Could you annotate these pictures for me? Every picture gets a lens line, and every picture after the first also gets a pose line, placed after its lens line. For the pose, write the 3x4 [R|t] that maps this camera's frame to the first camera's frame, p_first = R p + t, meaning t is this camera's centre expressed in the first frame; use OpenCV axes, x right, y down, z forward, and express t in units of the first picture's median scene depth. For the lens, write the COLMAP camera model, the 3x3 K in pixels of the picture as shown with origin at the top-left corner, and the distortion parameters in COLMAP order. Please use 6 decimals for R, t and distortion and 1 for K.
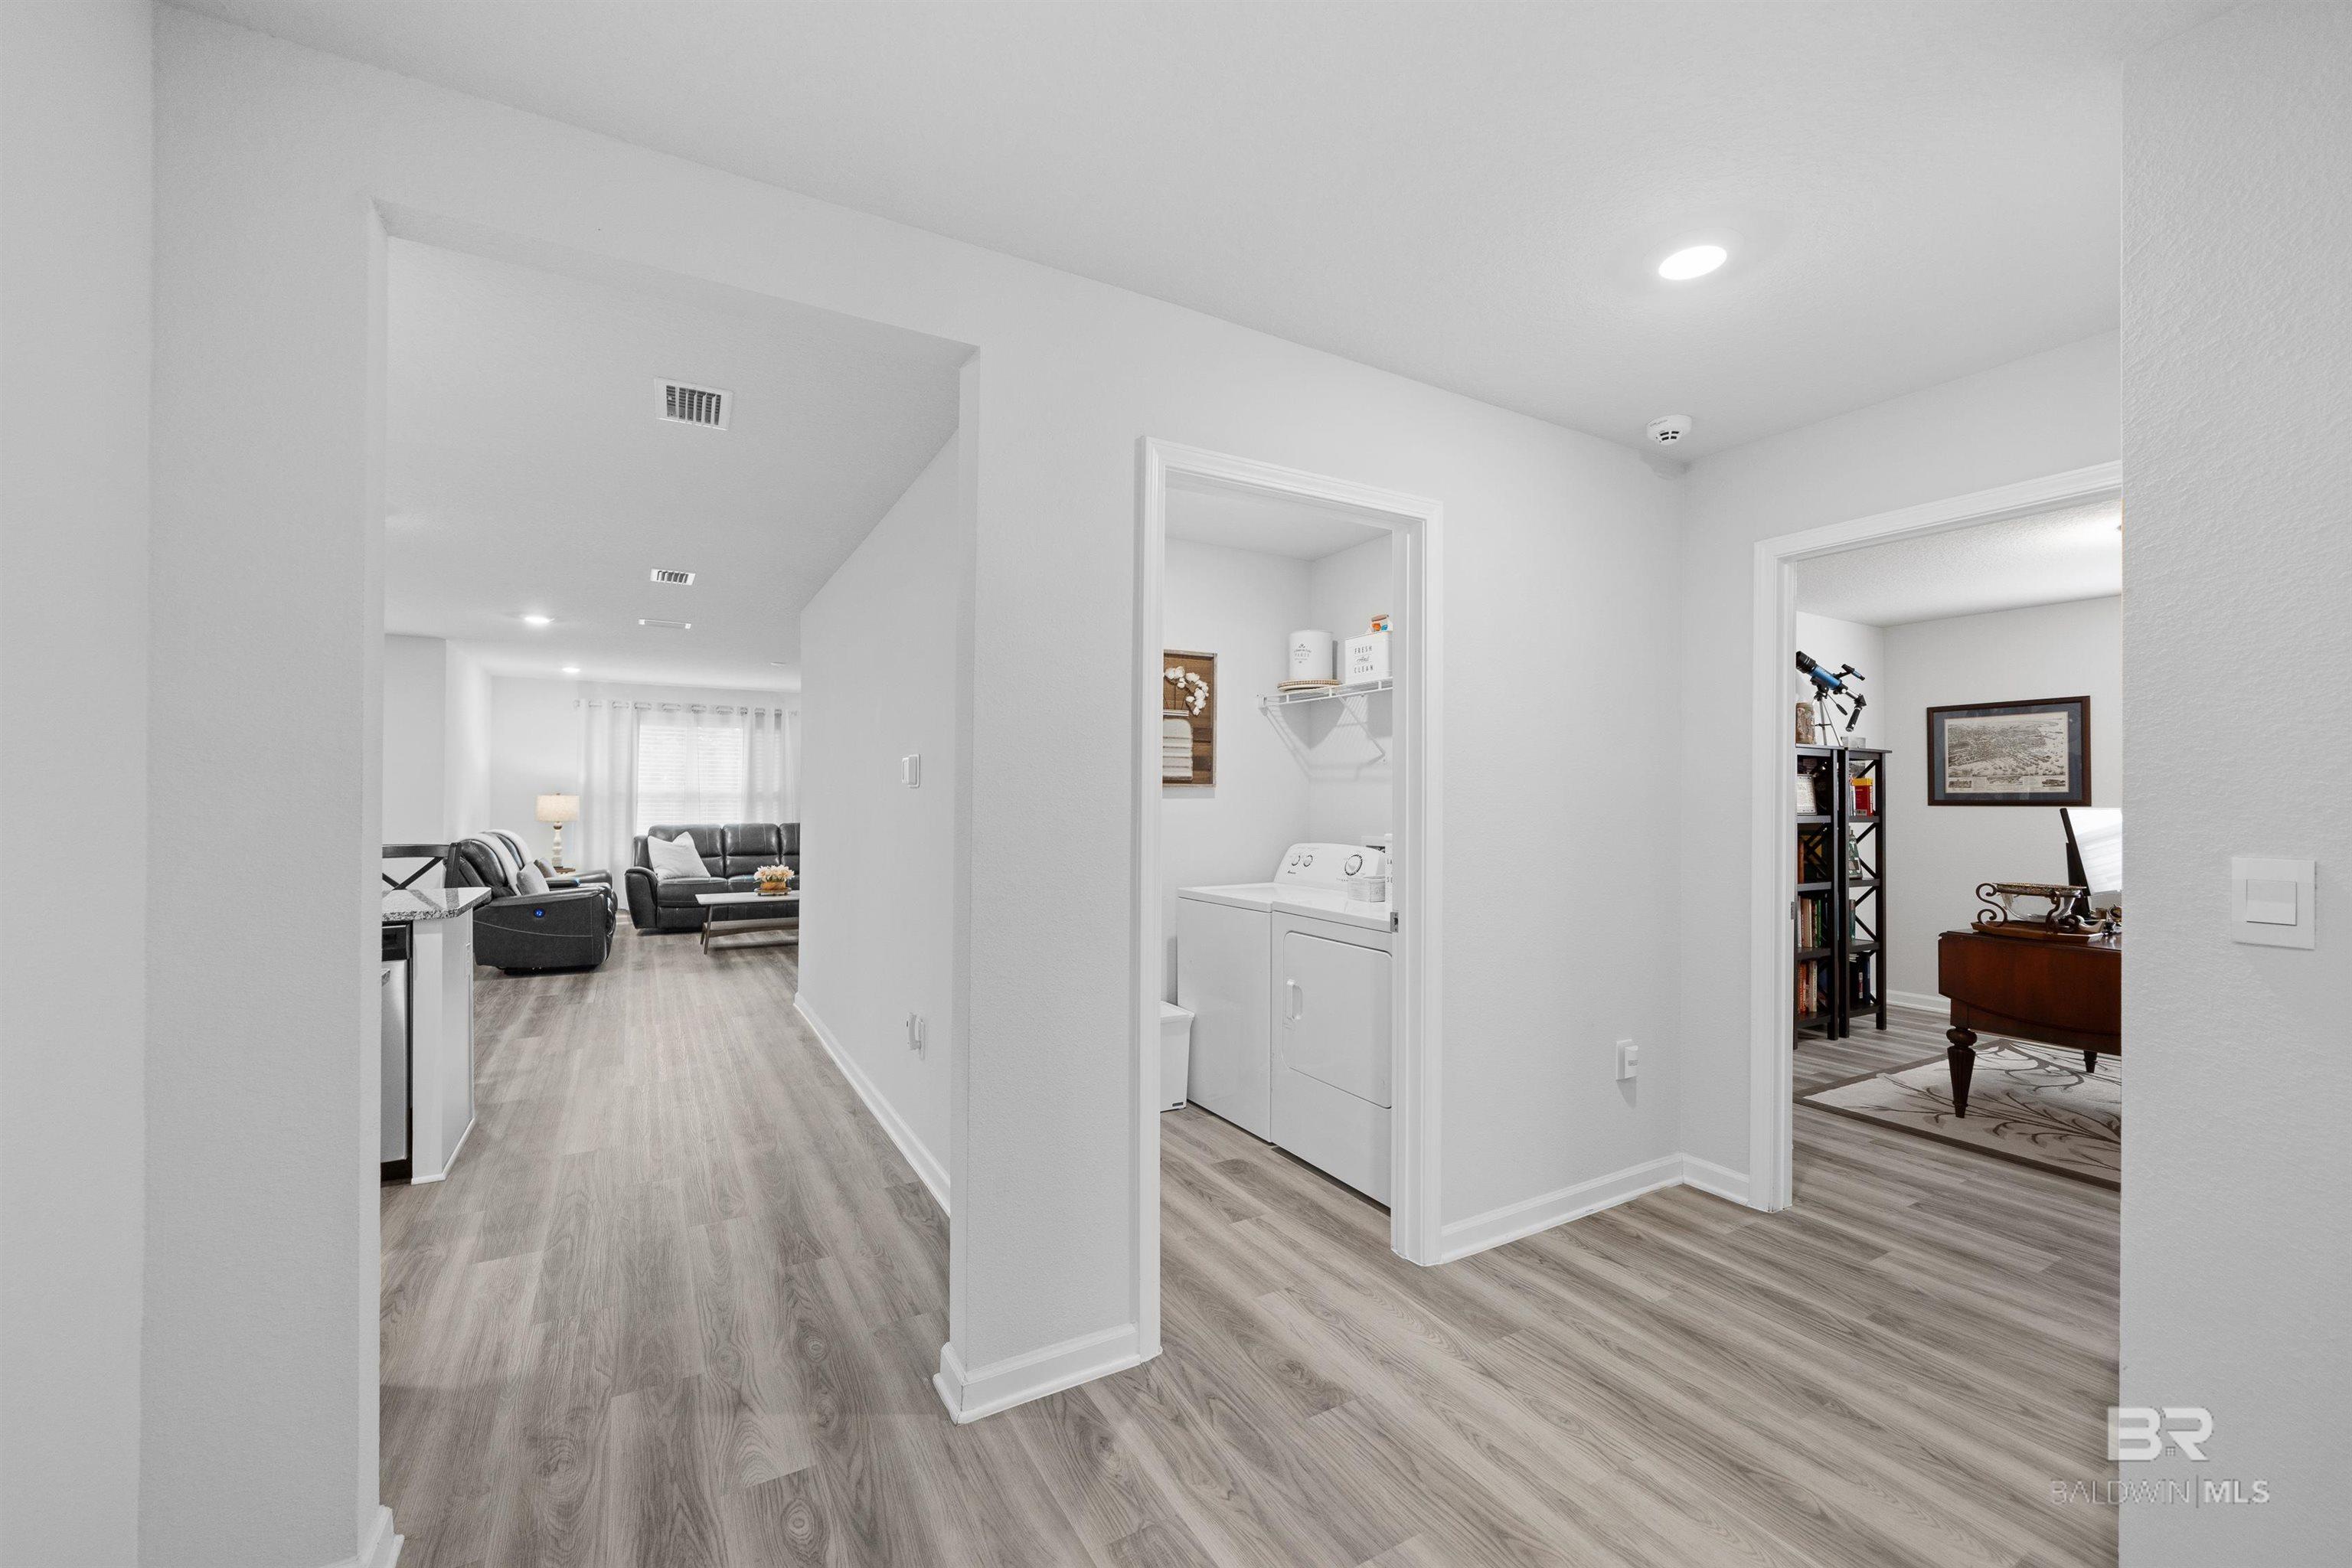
lens RADIAL K [[938.5, 0, 1184.2], [0, 938.5, 794.7], [0, 0, 1]] dist [-0.001579, -0.000046]
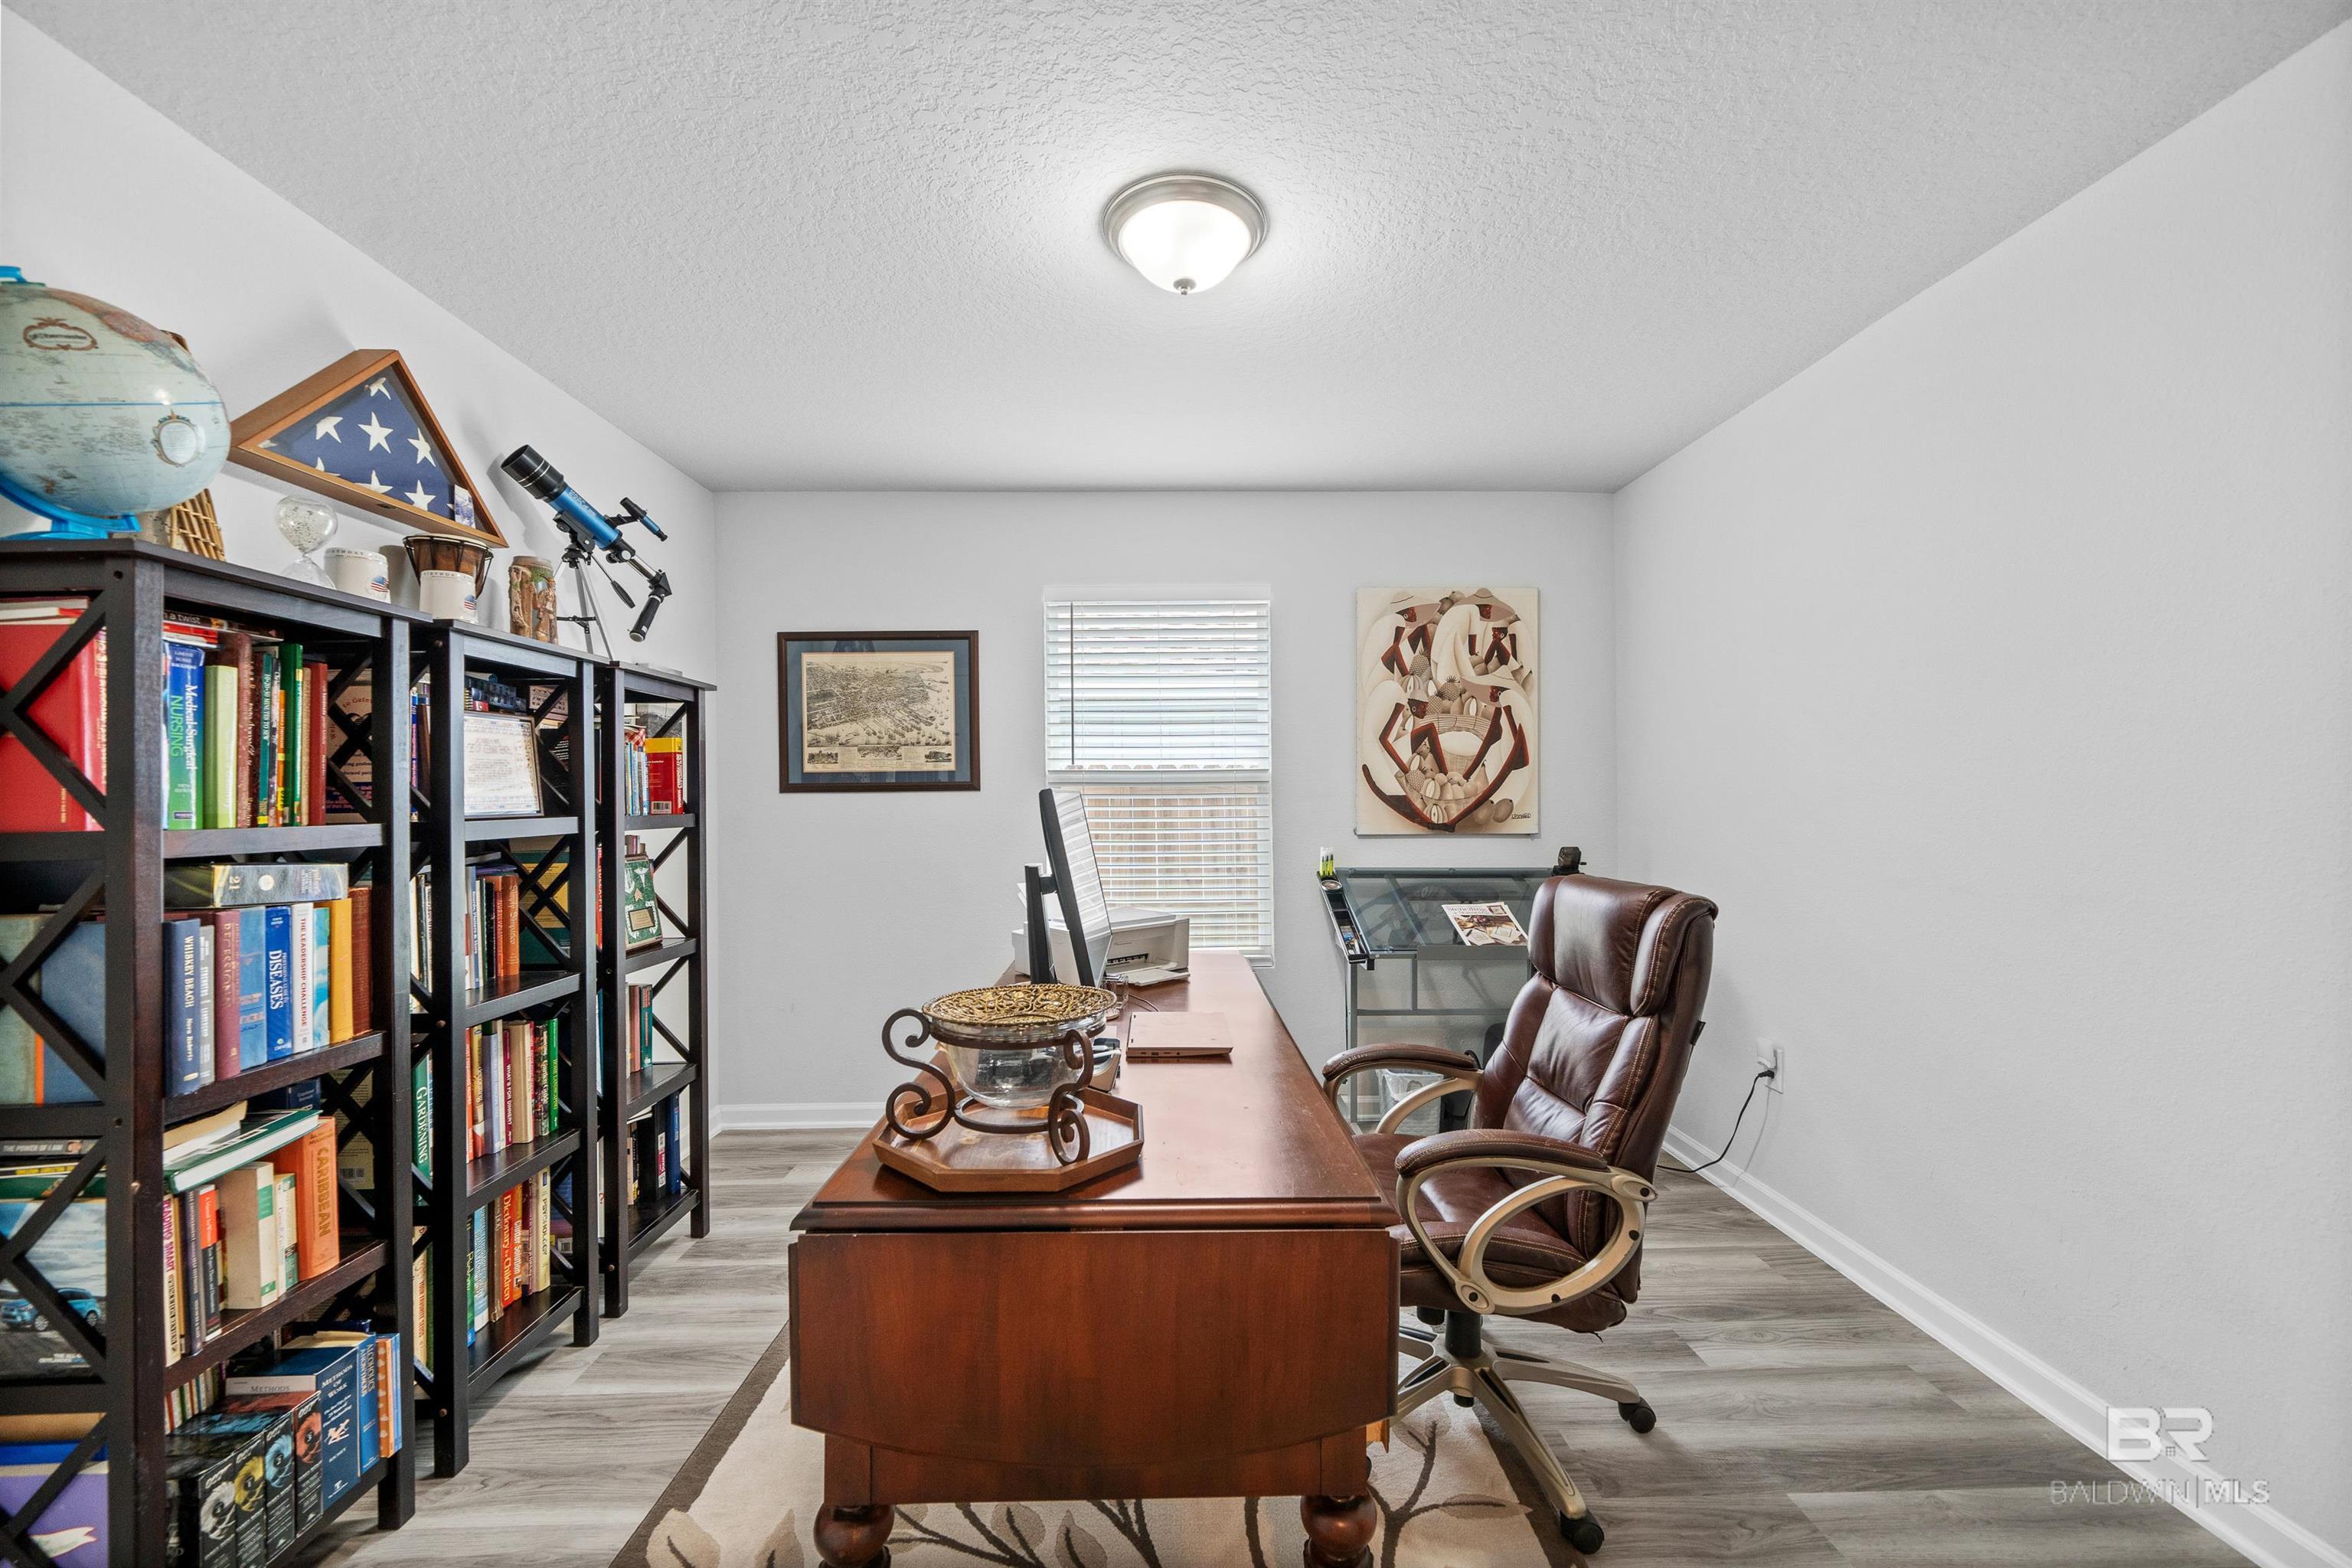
lens RADIAL K [[927.2, 0, 1172.9], [0, 927.2, 786.0], [0, 0, 1]] dist [-0.001018, -0.000282]
pose [[0.486773, -0.001964, 0.873526, 0.432561], [0.004759, 0.999989, -0.000403, 0.009498], [-0.873516, 0.004353, 0.486777, 0.533947]]
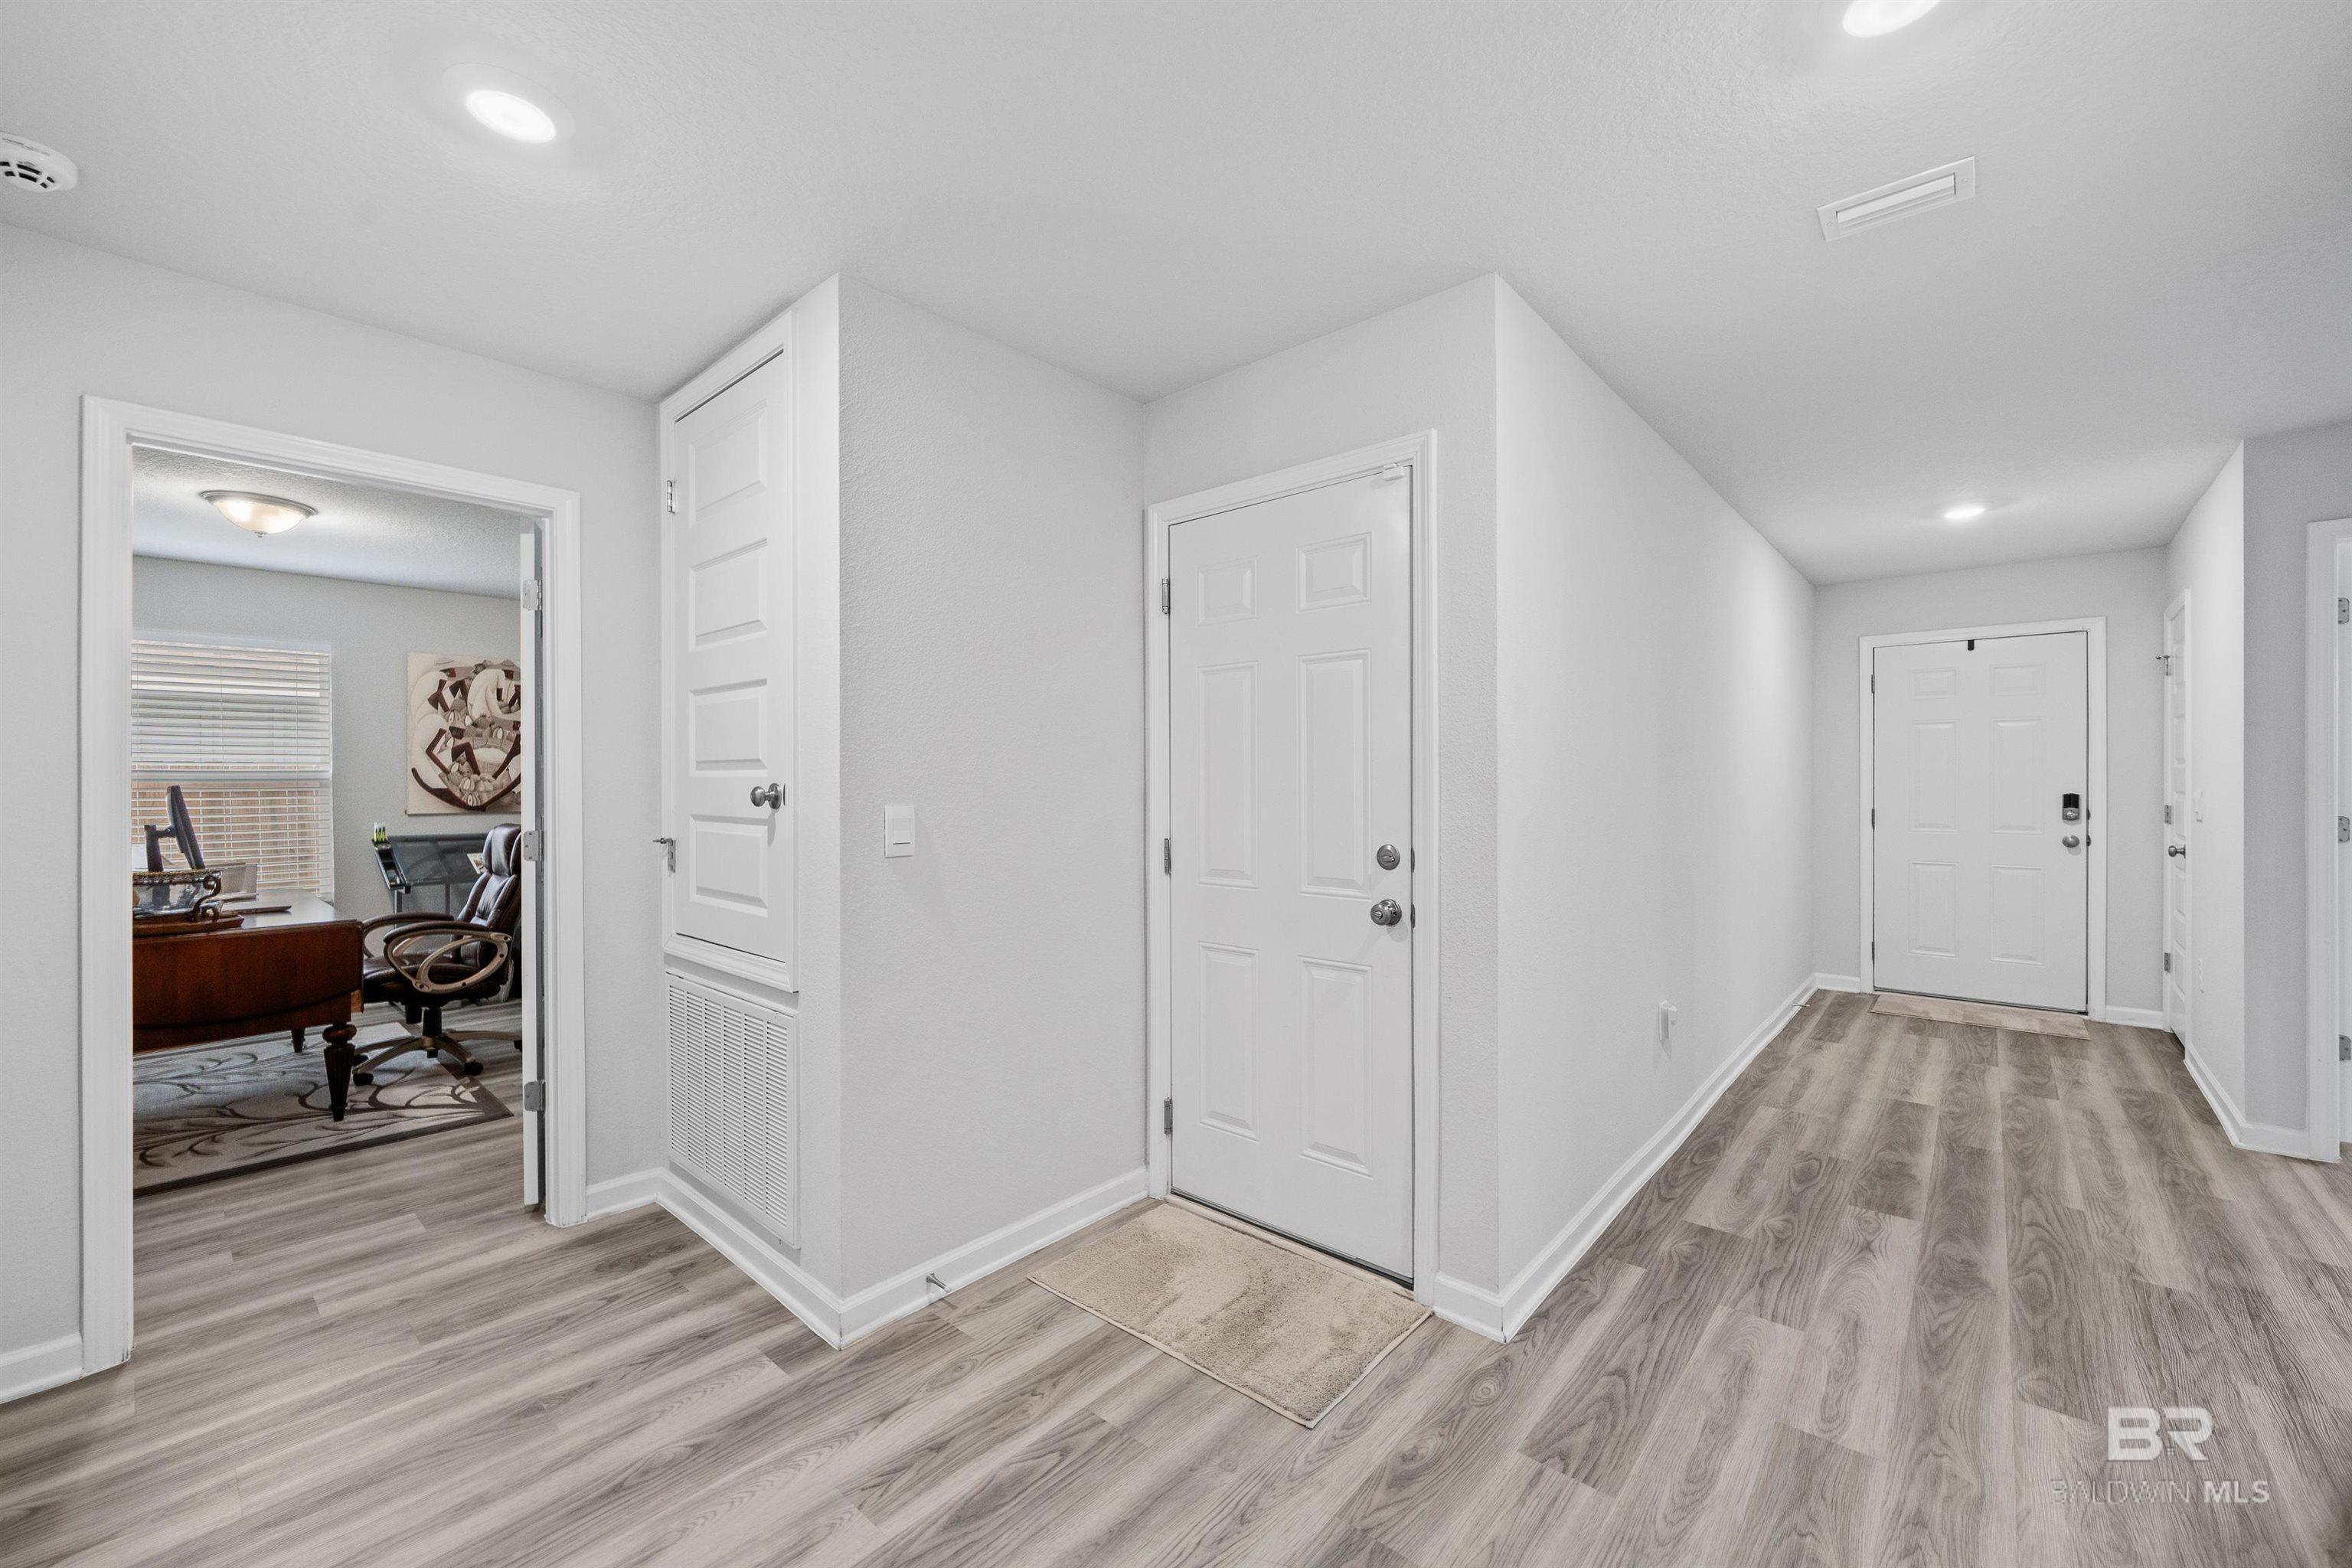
lens RADIAL K [[927.2, 0, 1172.9], [0, 927.2, 786.0], [0, 0, 1]] dist [-0.001018, -0.000282]
pose [[-0.305174, -0.008367, 0.952260, -0.147948], [-0.001882, 0.999965, 0.008183, 0.004041], [-0.952295, 0.000705, -0.305179, 0.251035]]
